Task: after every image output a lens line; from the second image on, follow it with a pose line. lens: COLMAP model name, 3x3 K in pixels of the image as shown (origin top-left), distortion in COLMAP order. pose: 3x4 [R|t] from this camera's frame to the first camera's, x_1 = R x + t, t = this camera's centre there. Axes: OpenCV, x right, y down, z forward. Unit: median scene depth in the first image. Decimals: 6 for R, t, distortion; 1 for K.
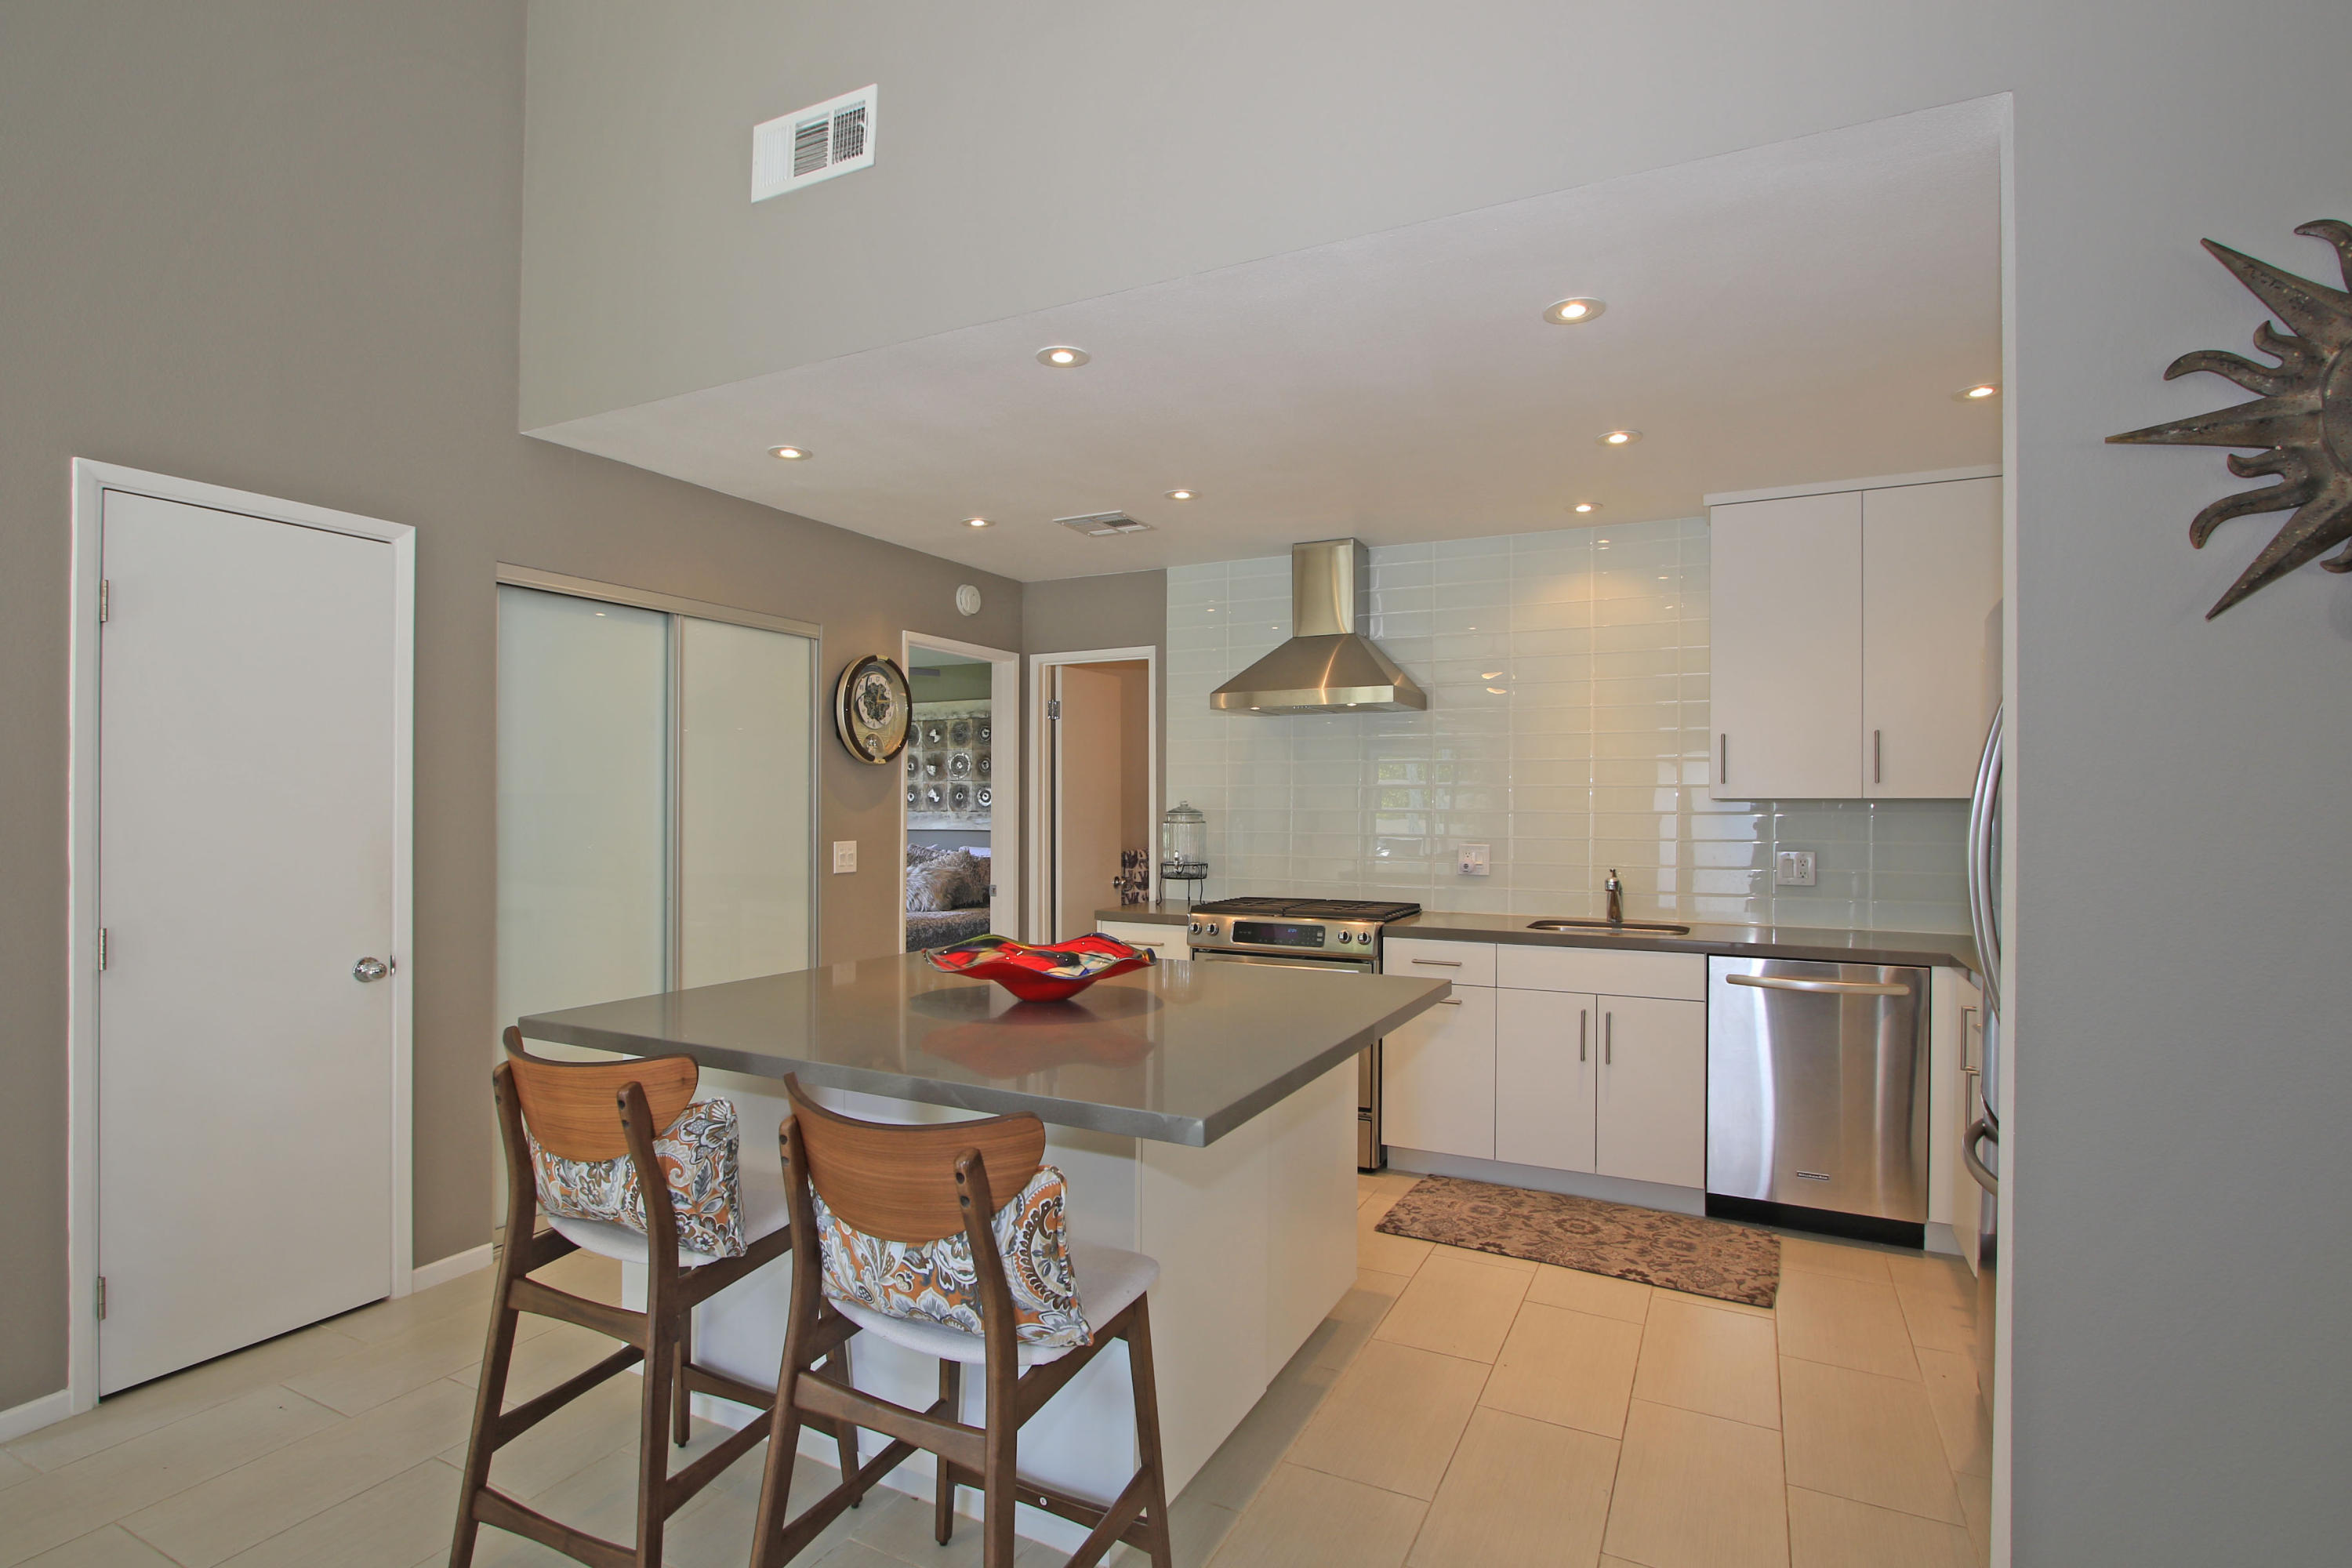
lens RADIAL K [[1140.4, 0, 1162.7], [0, 1140.4, 806.1], [0, 0, 1]] dist [-0.020138, 0.004608]
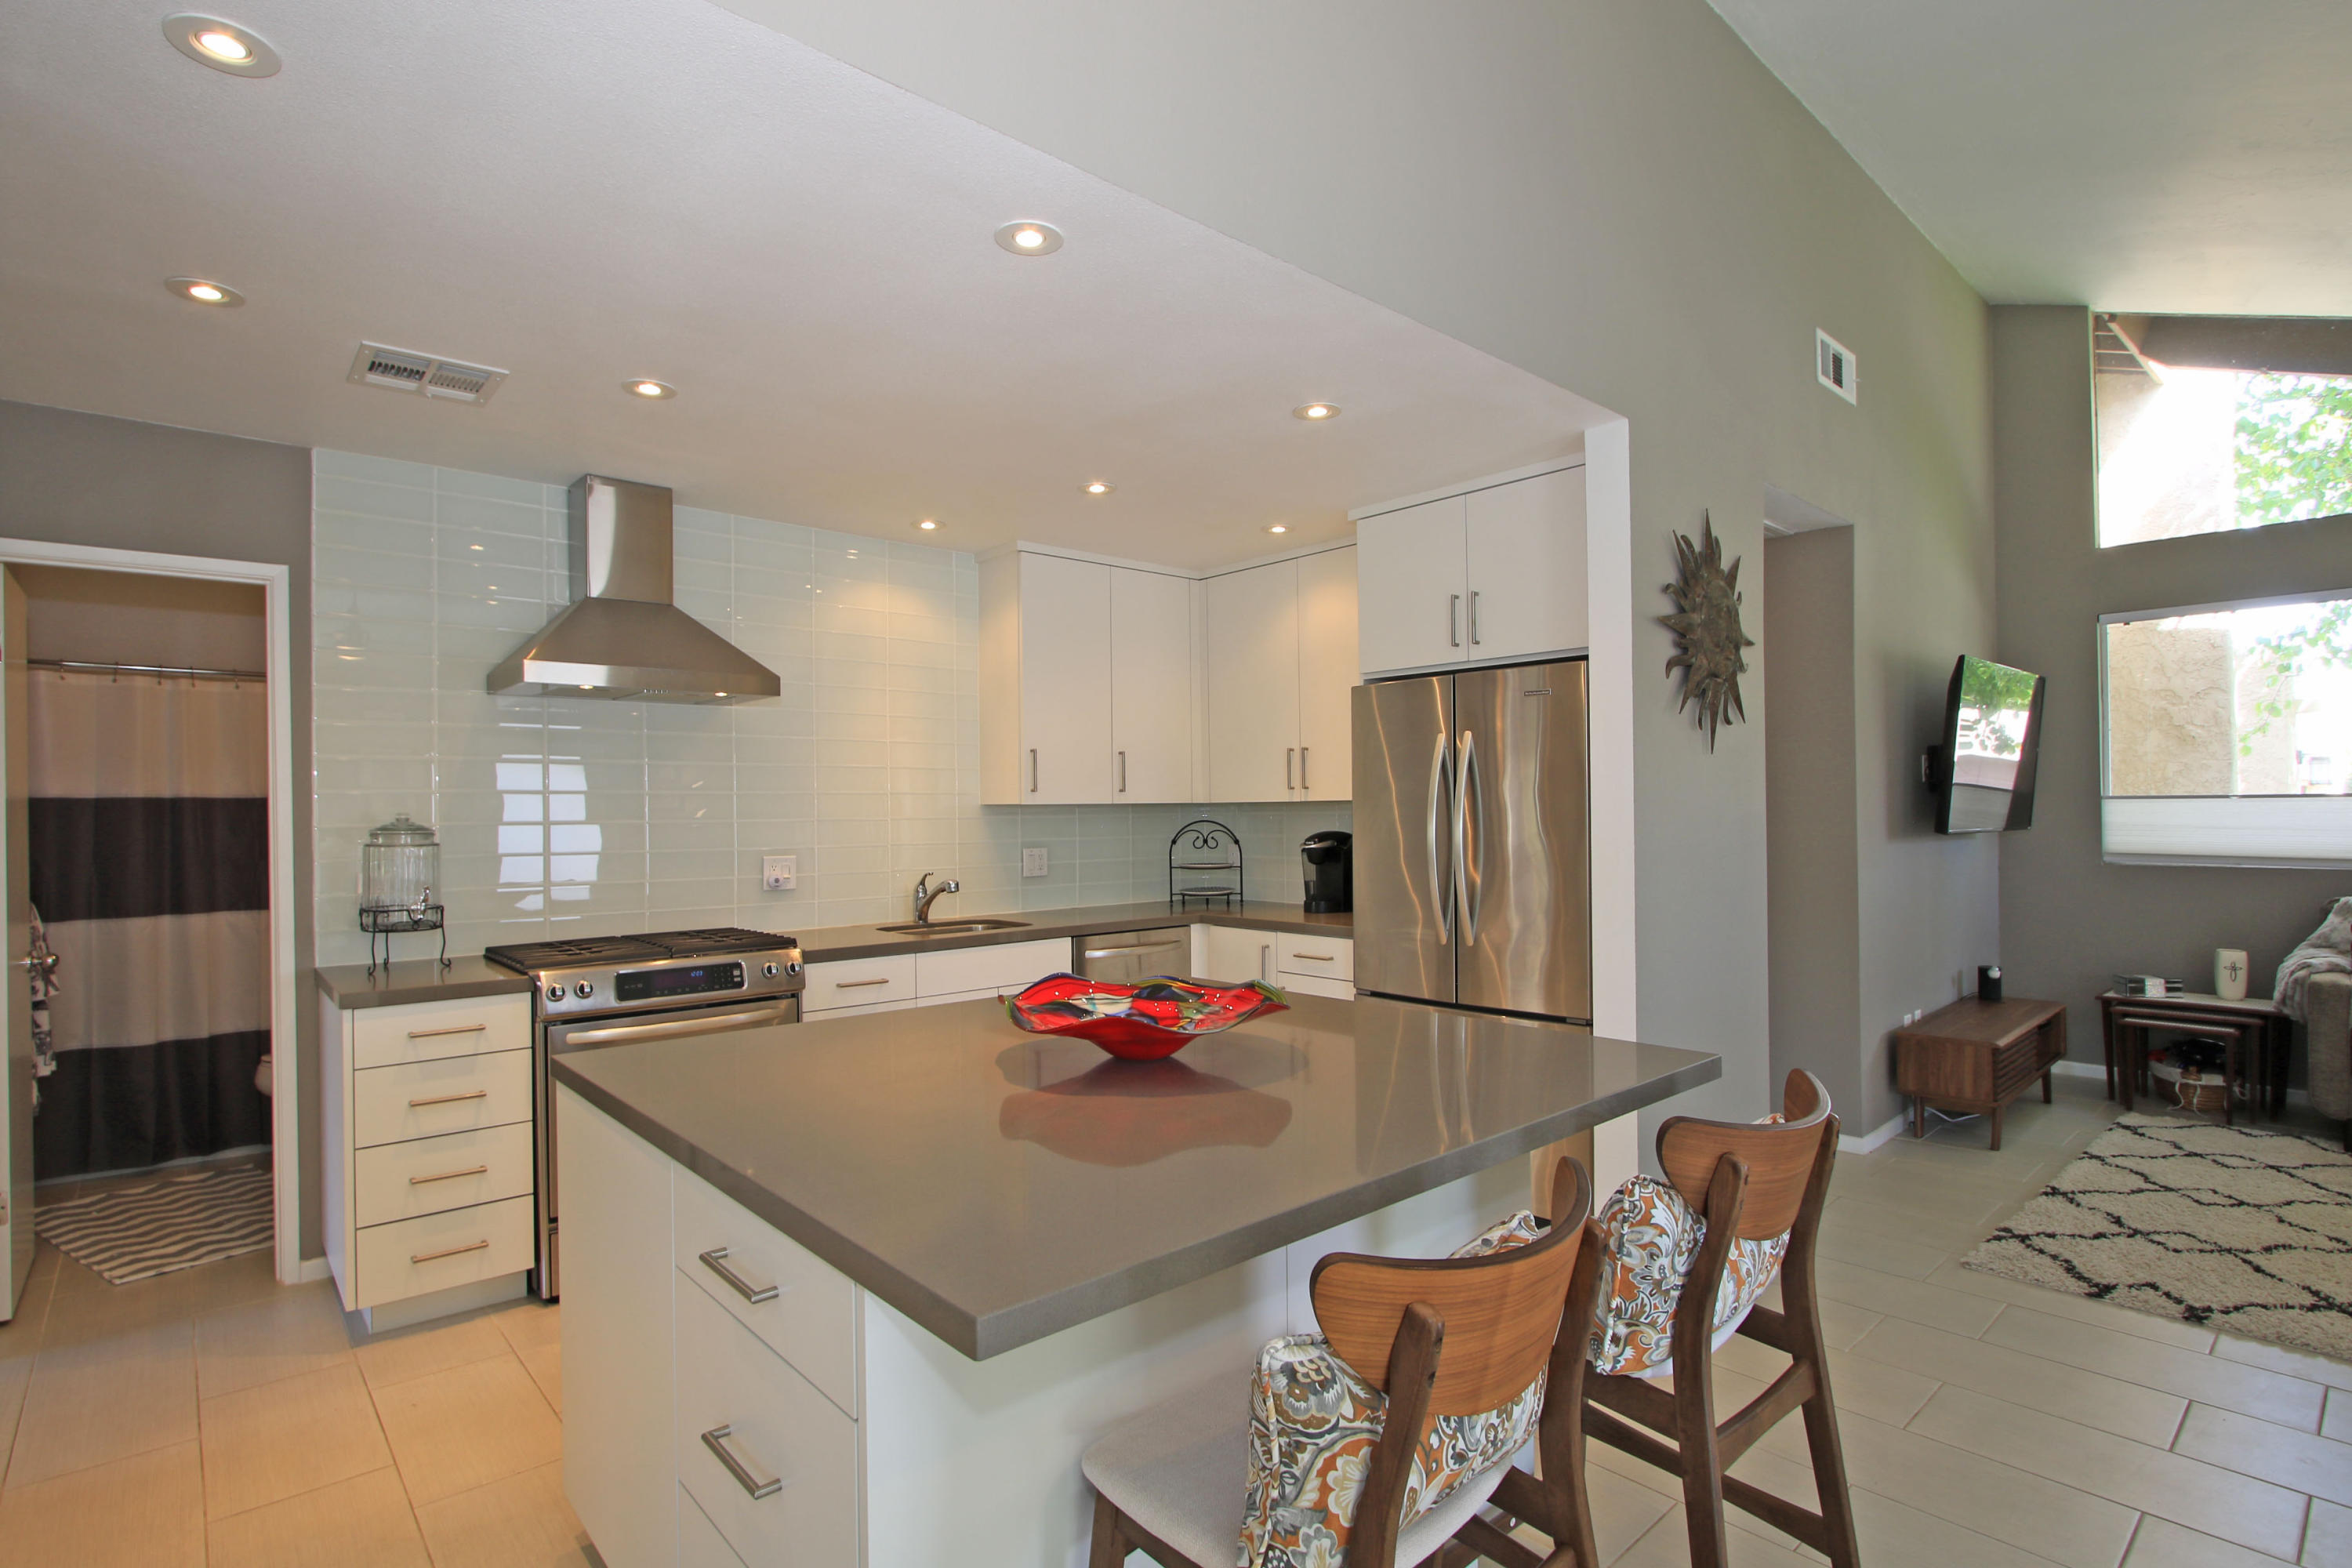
lens RADIAL K [[1140.4, 0, 1167.3], [0, 1140.4, 802.3], [0, 0, 1]] dist [-0.020138, 0.004608]
pose [[0.364148, -0.003783, 0.931333, -0.518005], [0.013682, 0.999906, -0.001288, -0.004953], [-0.931241, 0.013211, 0.364165, 0.420760]]
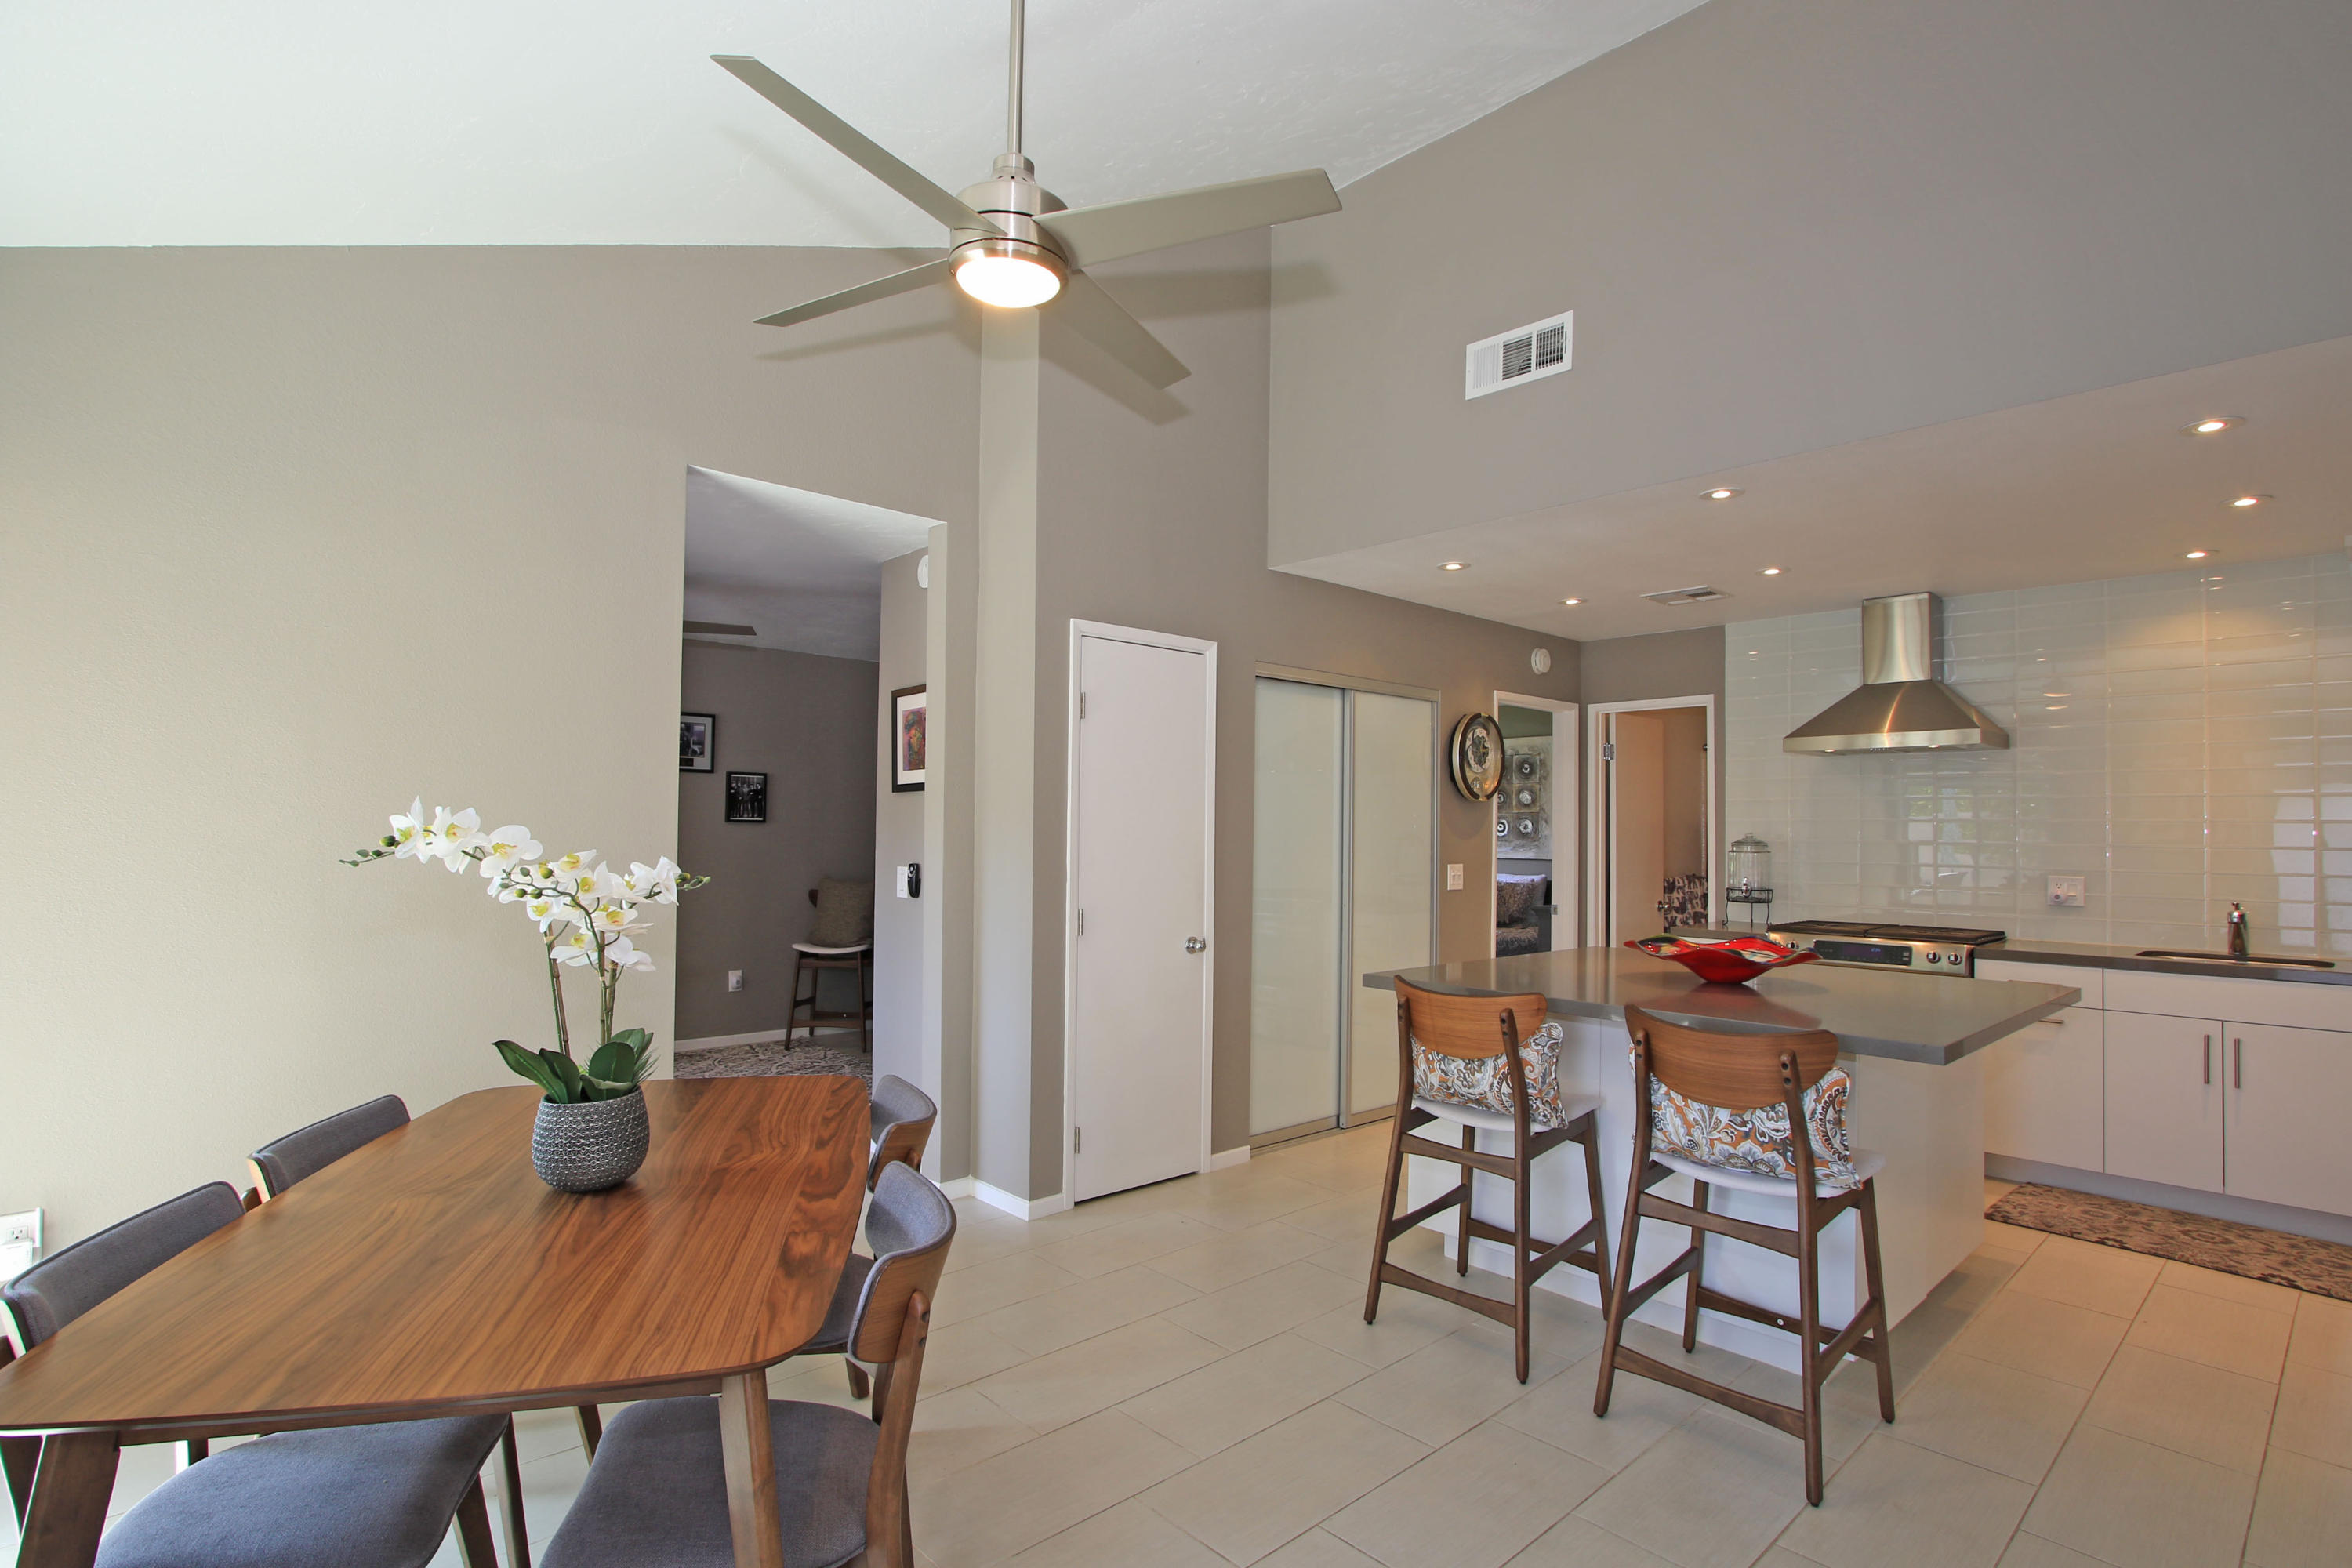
lens RADIAL K [[1140.4, 0, 1165.2], [0, 1140.4, 803.9], [0, 0, 1]] dist [-0.020138, 0.004608]
pose [[0.936298, -0.002233, -0.351200, -0.152799], [-0.007536, 0.999622, -0.026449, 0.000816], [0.351127, 0.027411, 0.935927, -0.290607]]
